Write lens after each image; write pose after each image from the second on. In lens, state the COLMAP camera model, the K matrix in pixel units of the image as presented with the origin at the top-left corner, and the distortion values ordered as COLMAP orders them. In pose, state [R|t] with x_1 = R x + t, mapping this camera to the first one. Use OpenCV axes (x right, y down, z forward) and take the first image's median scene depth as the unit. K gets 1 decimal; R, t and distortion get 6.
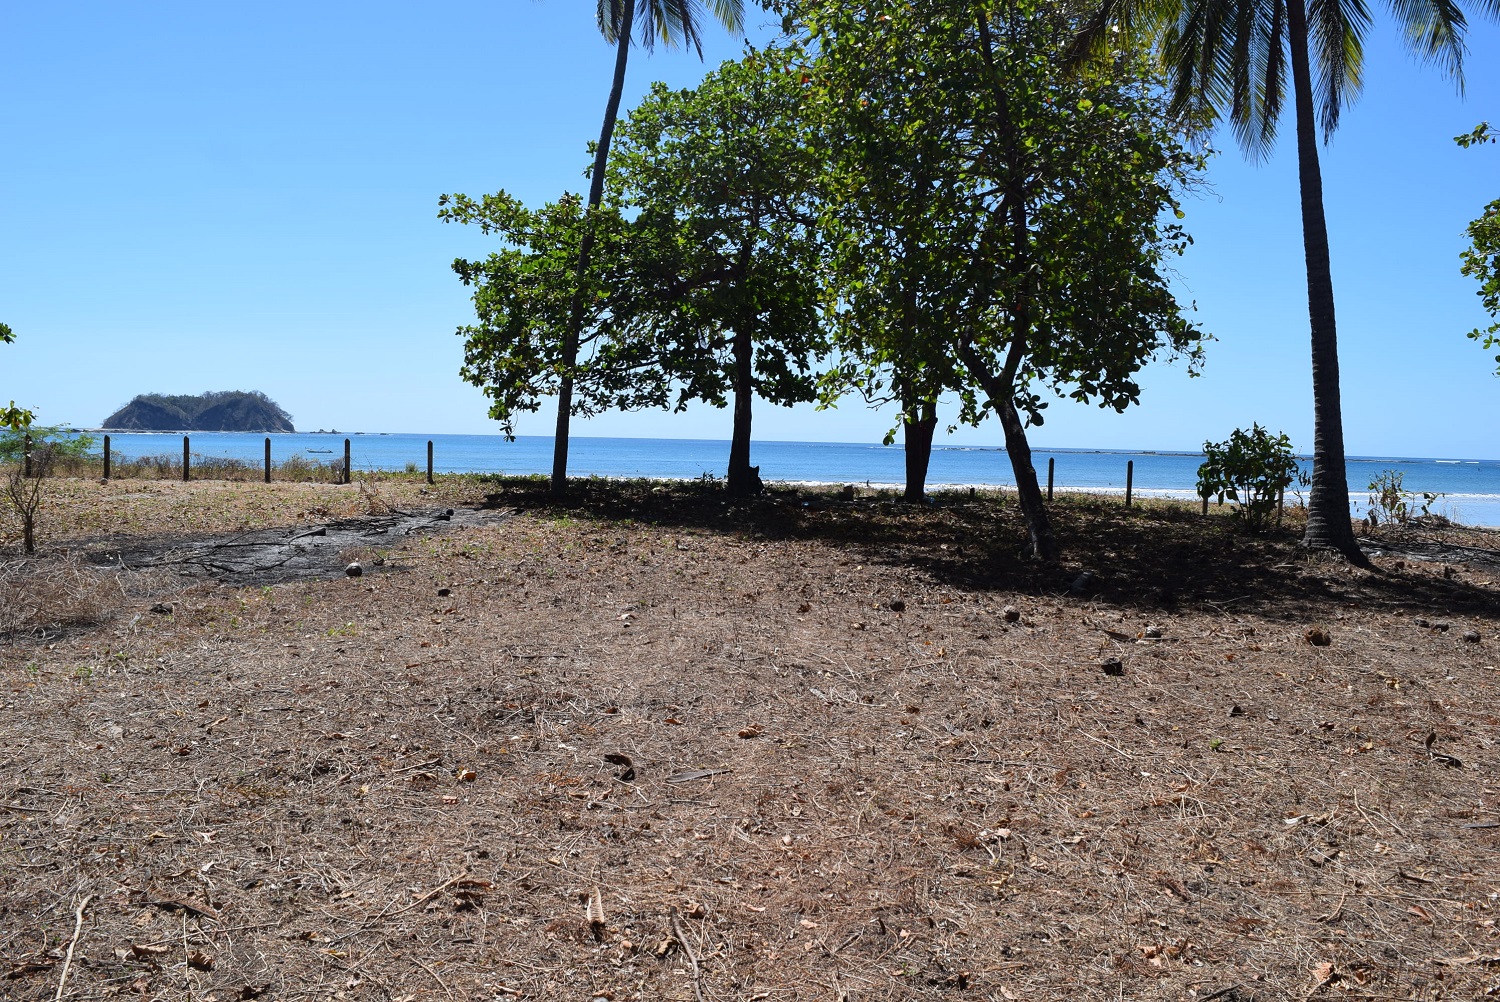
lens RADIAL K [[1183.8, 0, 743.1], [0, 1183.8, 489.2], [0, 0, 1]] dist [-0.096034, 0.023686]
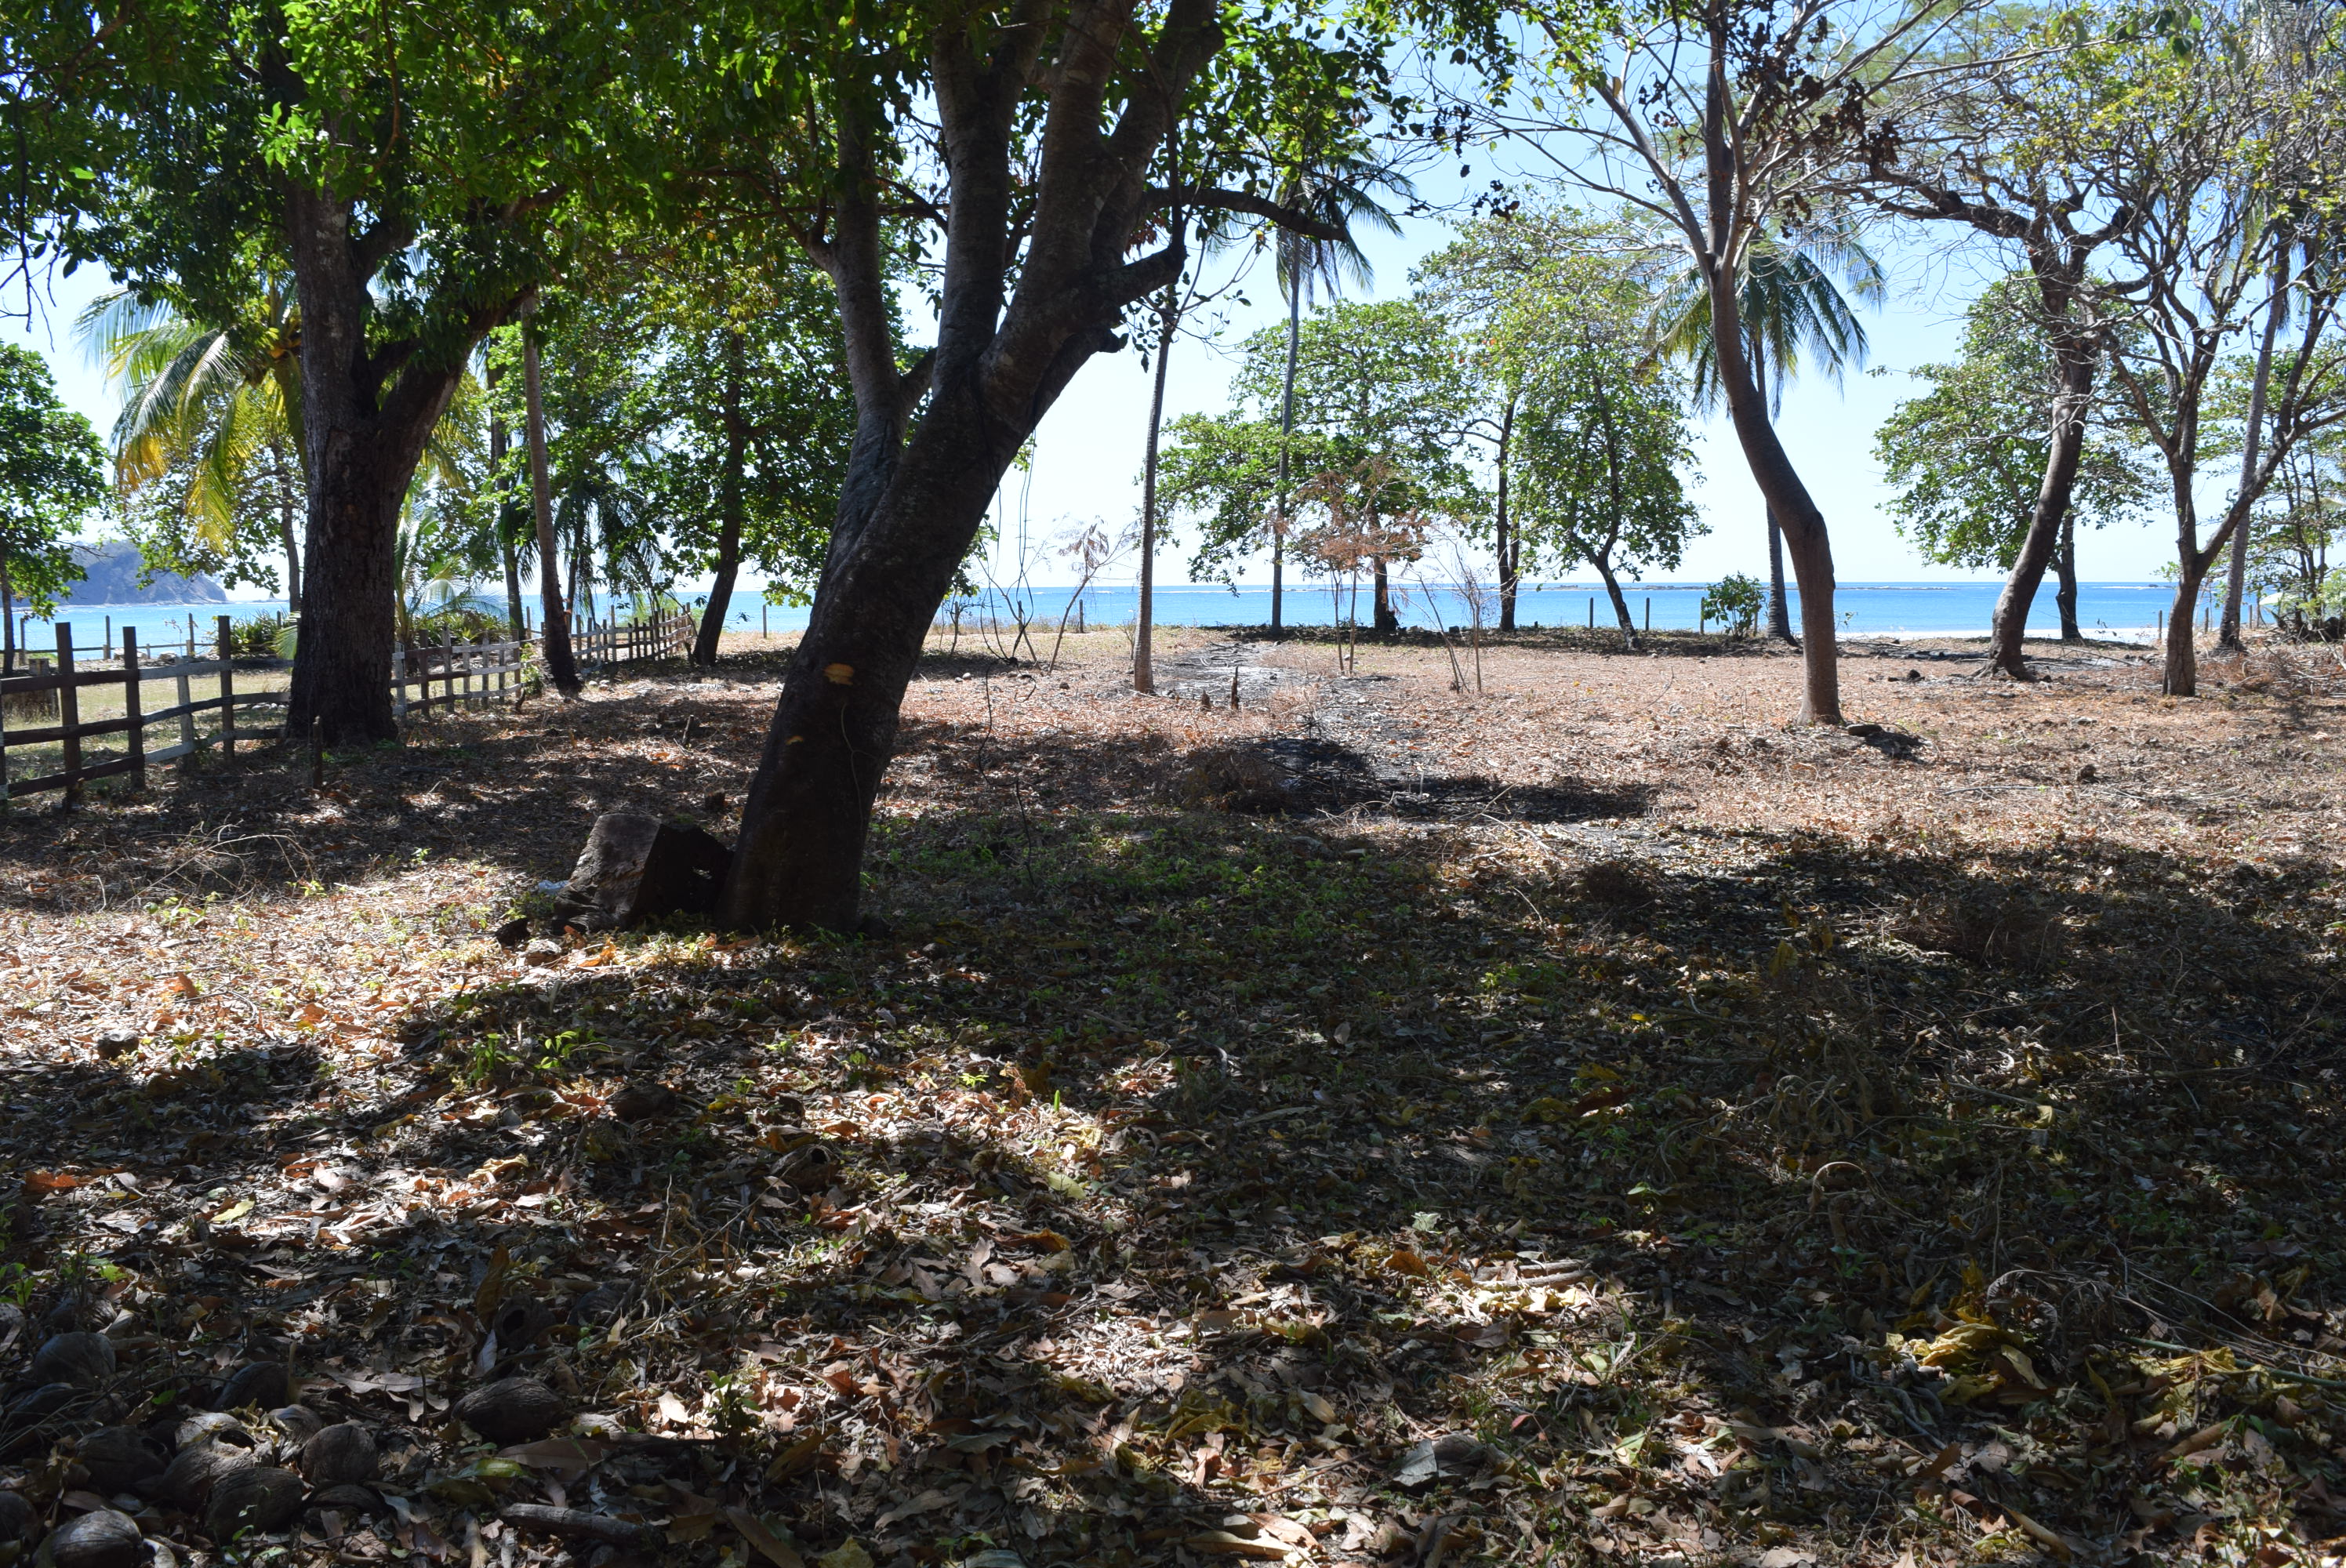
lens RADIAL K [[1851.3, 0, 1165.2], [0, 1851.3, 791.3], [0, 0, 1]] dist [-0.096034, 0.023686]
pose [[0.992231, -0.049009, 0.114353, -0.834532], [0.041098, 0.996662, 0.070540, 0.045170], [-0.117428, -0.065292, 0.990933, -1.842272]]
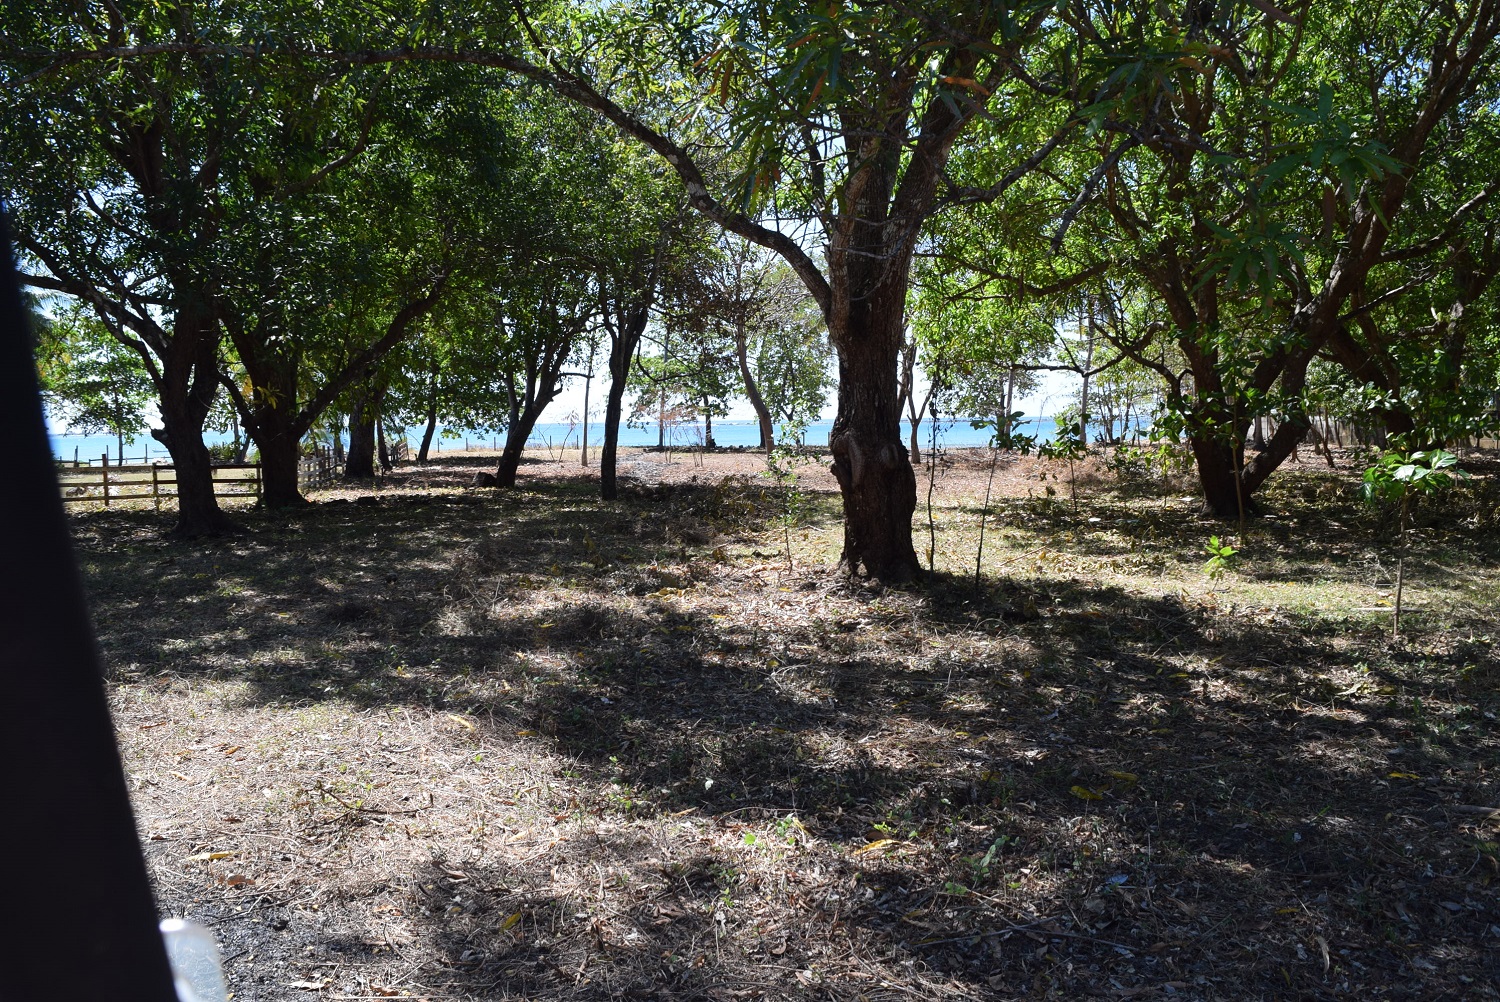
lens RADIAL K [[1183.8, 0, 746.5], [0, 1183.8, 501.1], [0, 0, 1]] dist [-0.096034, 0.023686]
pose [[0.979316, -0.054858, 0.194759, -0.866020], [0.049858, 0.998291, 0.030488, 0.090996], [-0.196099, -0.020147, 0.980377, -3.493266]]
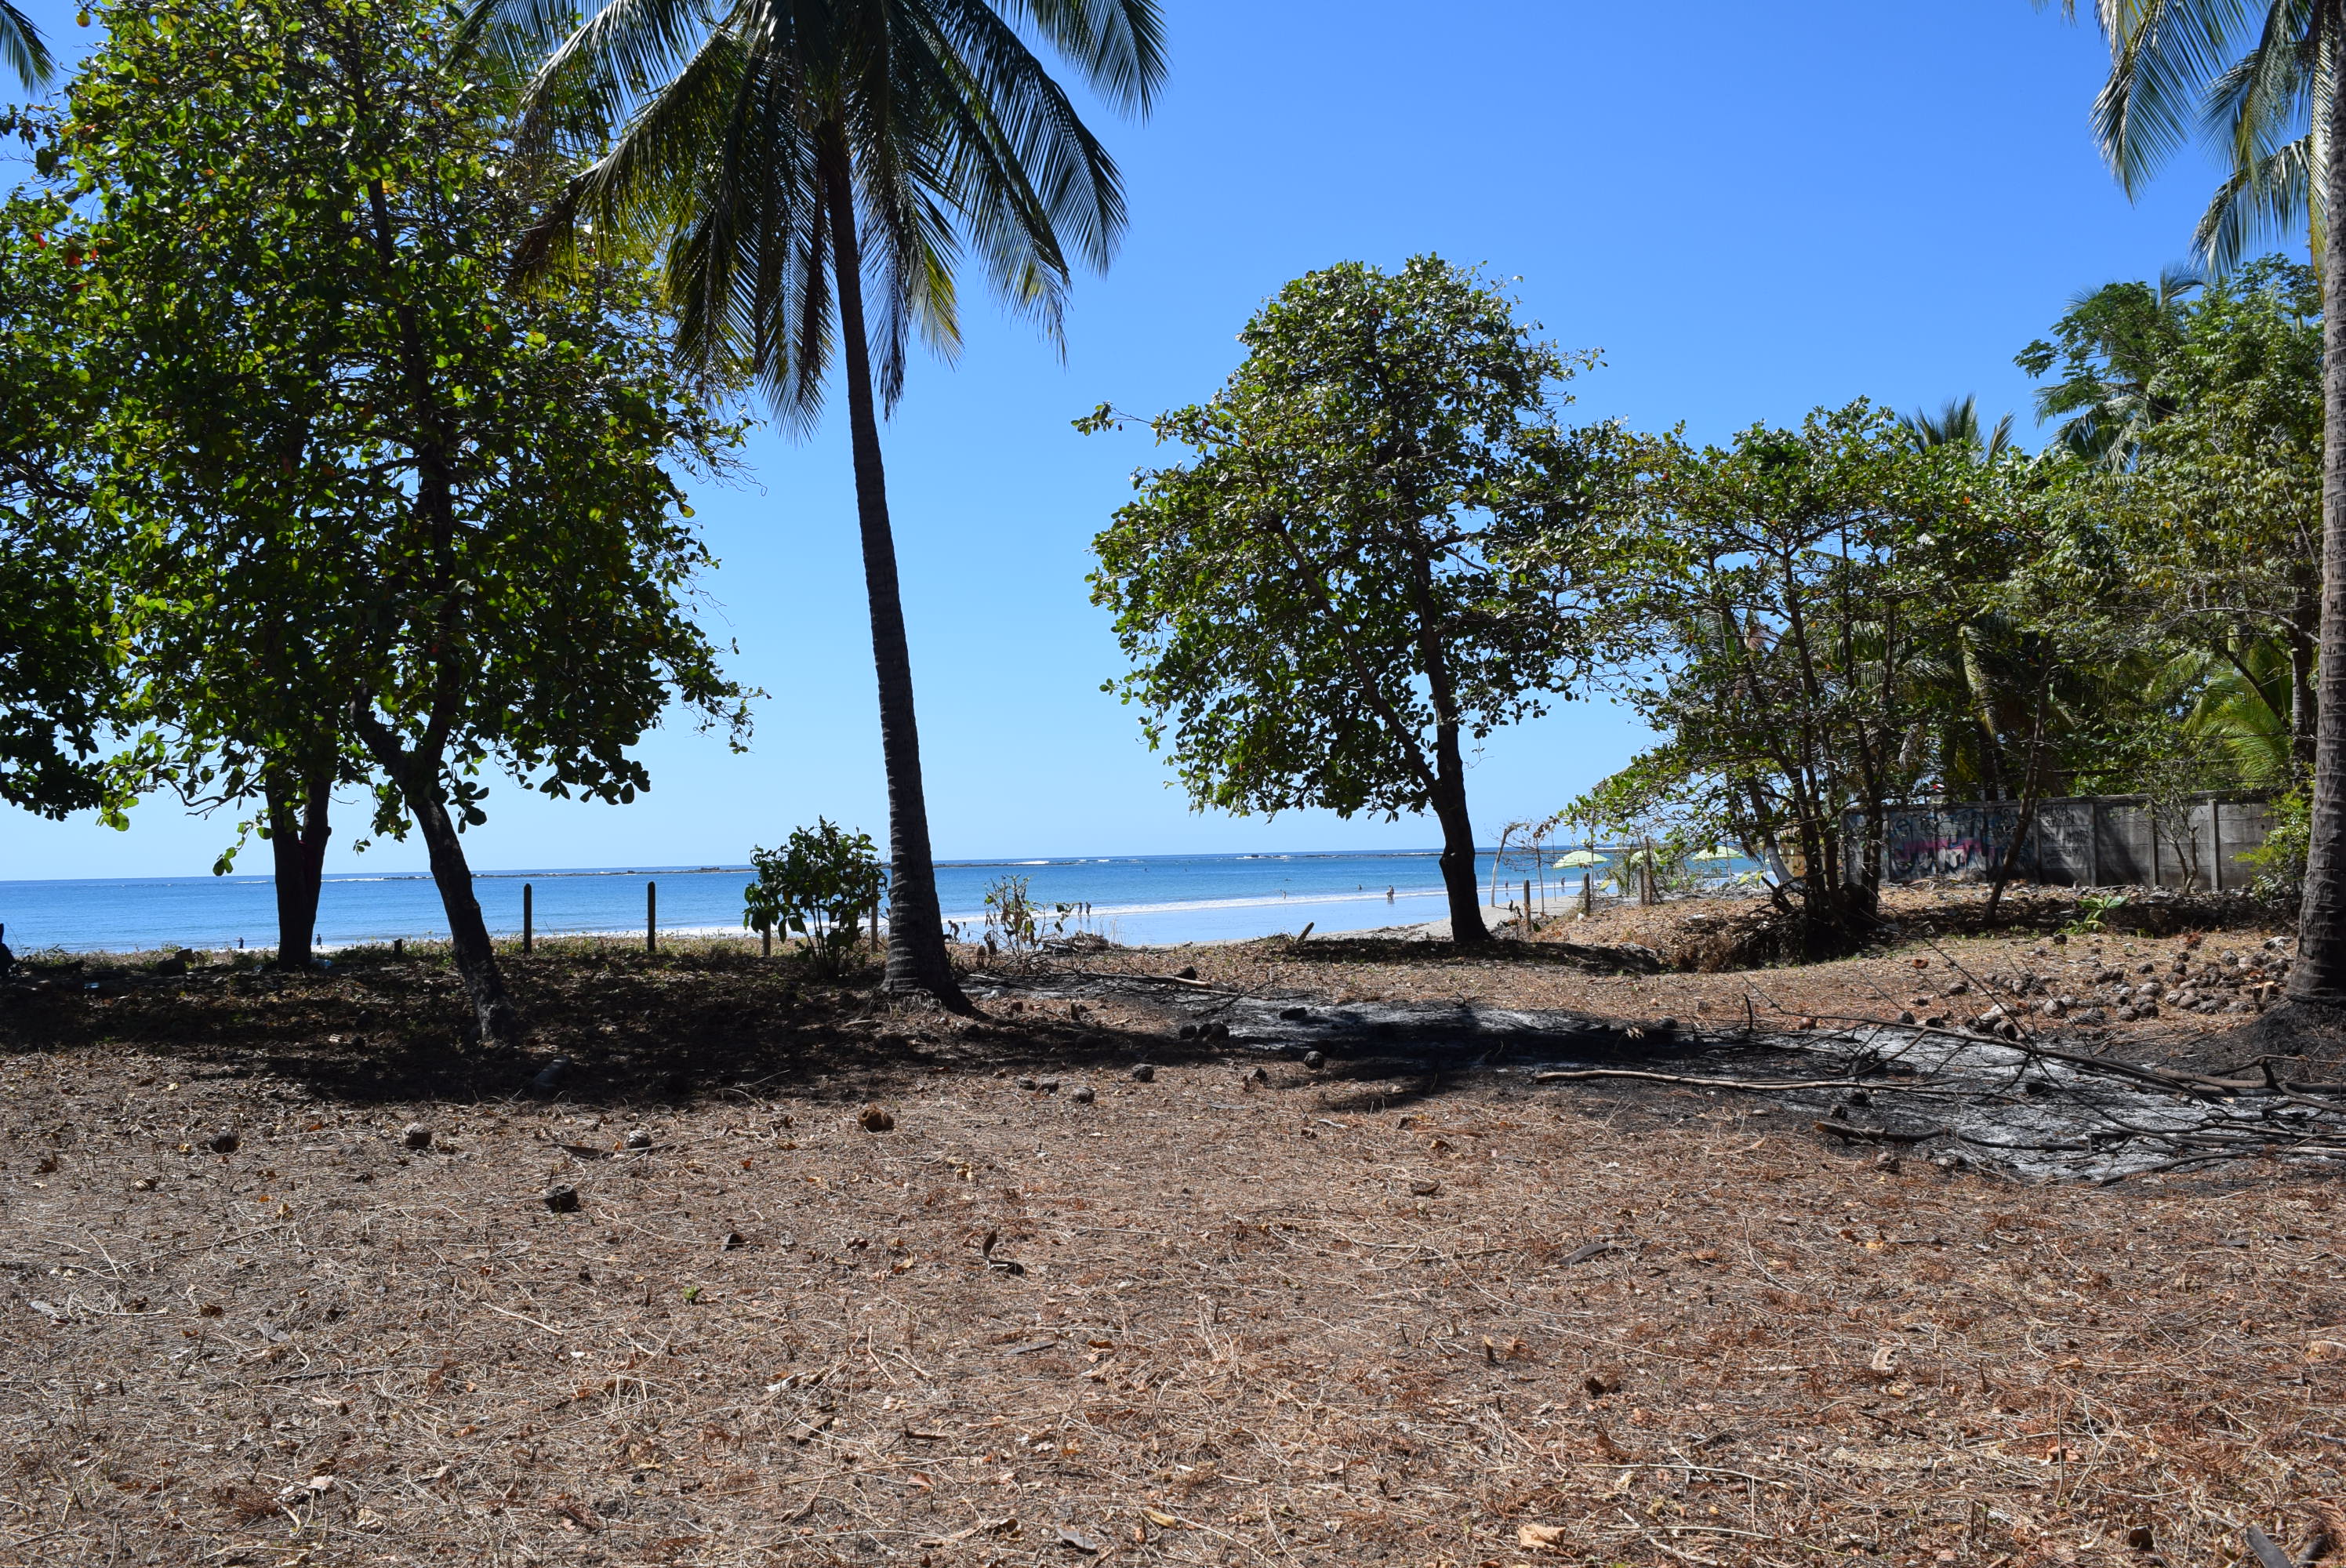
lens RADIAL K [[1851.3, 0, 1158.8], [0, 1851.3, 782.5], [0, 0, 1]] dist [-0.096034, 0.023686]
pose [[0.840004, -0.023608, 0.542066, 0.026592], [0.067431, 0.995850, -0.061122, 0.003226], [-0.538374, 0.087894, 0.838110, -0.021790]]
